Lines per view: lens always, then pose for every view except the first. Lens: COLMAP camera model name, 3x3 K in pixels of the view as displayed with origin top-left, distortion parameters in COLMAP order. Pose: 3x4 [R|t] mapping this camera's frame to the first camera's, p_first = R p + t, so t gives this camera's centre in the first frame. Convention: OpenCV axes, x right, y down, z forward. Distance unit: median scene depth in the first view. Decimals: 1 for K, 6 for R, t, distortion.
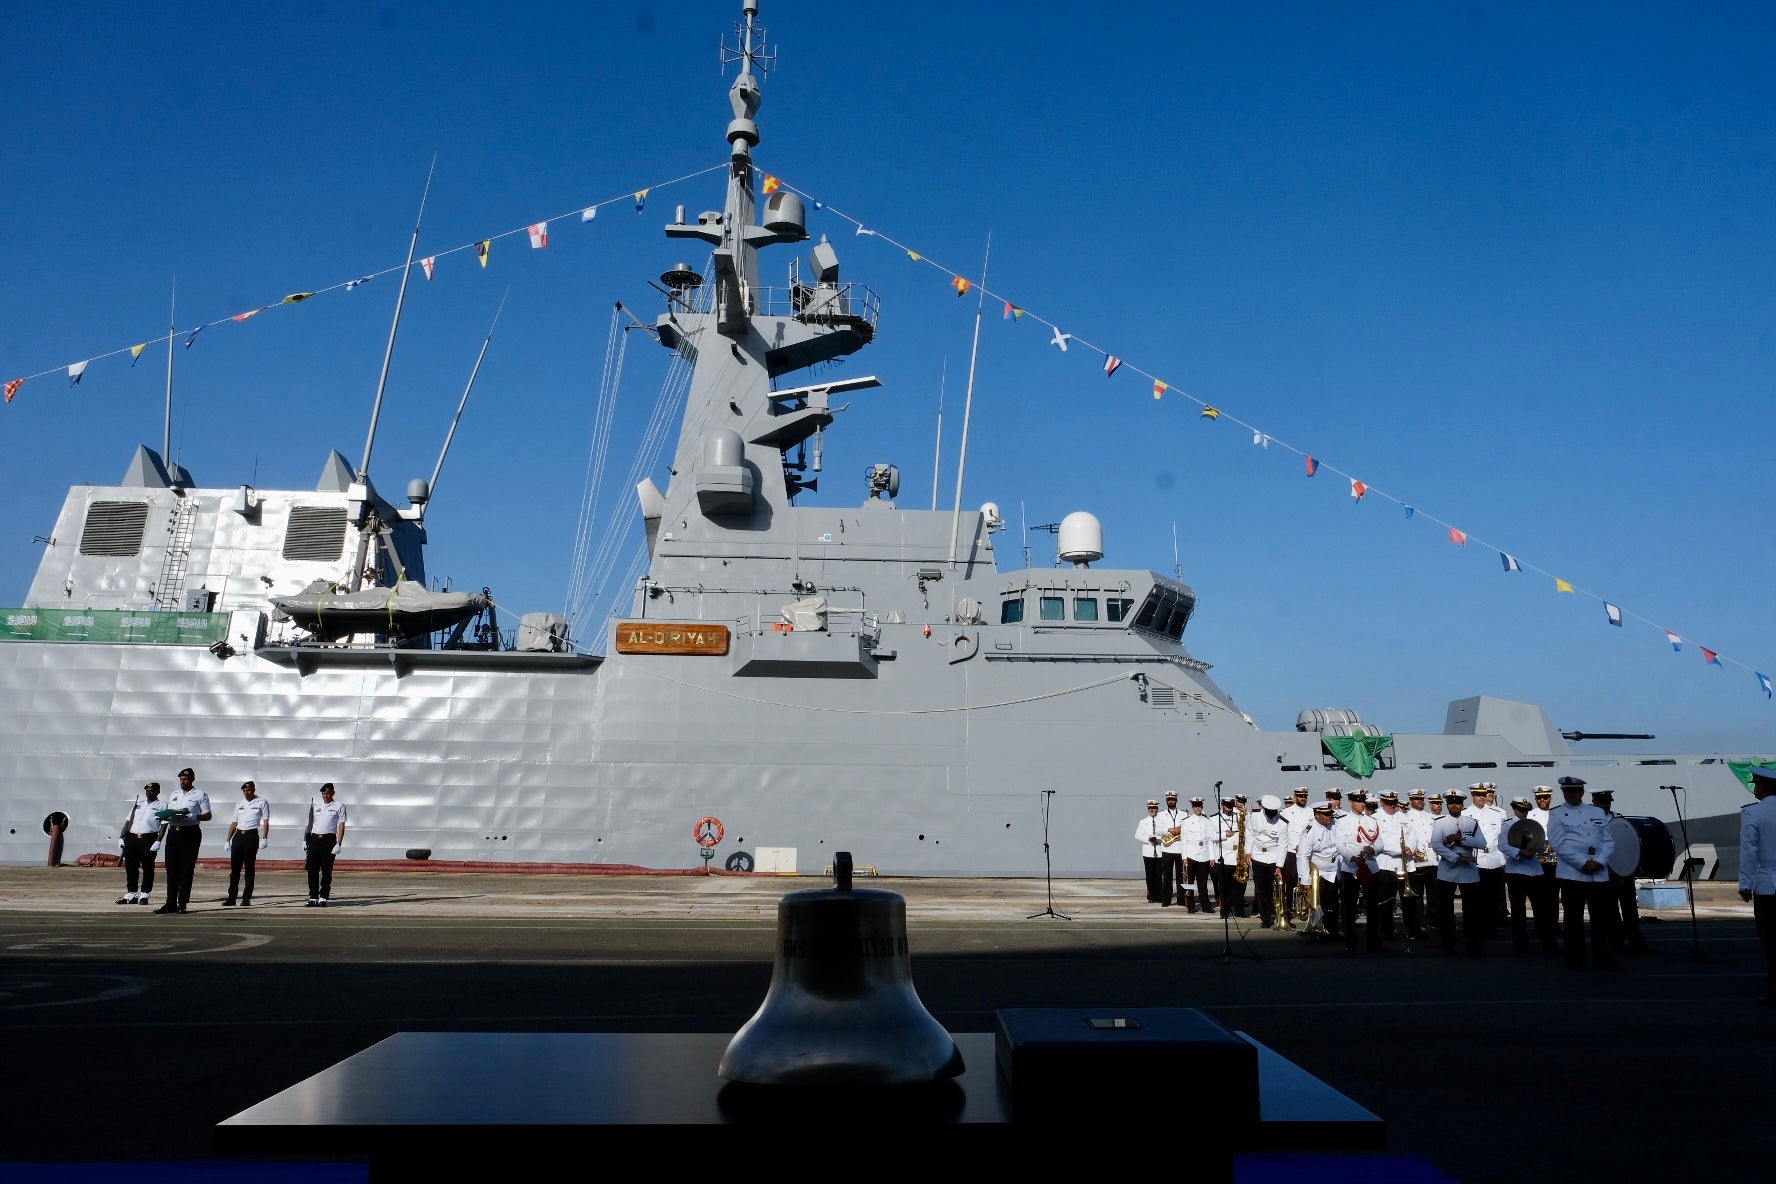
lens RADIAL K [[1188.9, 0, 880.0], [0, 1188.9, 608.2], [0, 0, 1]] dist [-0.038277, 0.025170]
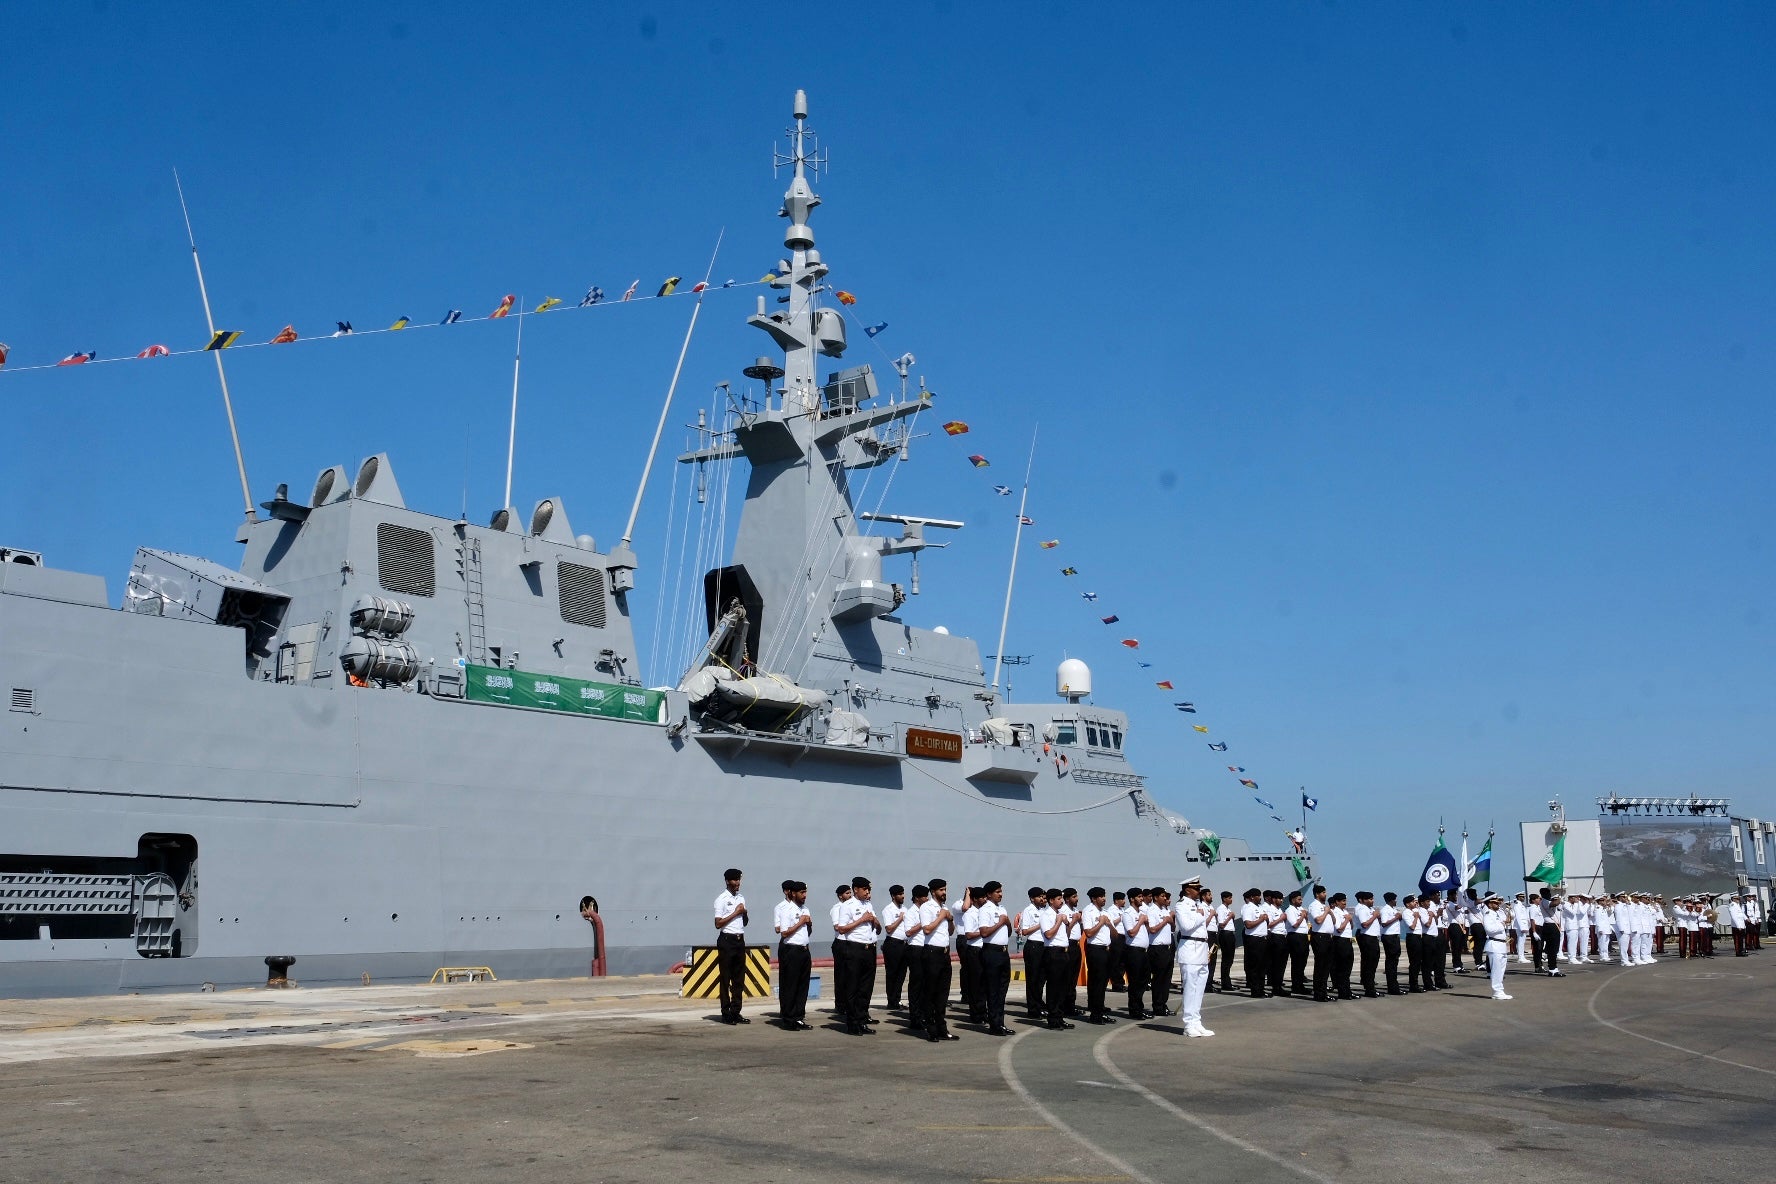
lens RADIAL K [[1646.0, 0, 896.7], [0, 1646.0, 589.6], [0, 0, 1]] dist [-0.023707, 0.000000]
pose [[0.640039, 0.130808, 0.757126, -1.365003], [-0.114574, 0.990633, -0.074294, -0.000954], [-0.759752, -0.039196, 0.649031, -0.014197]]
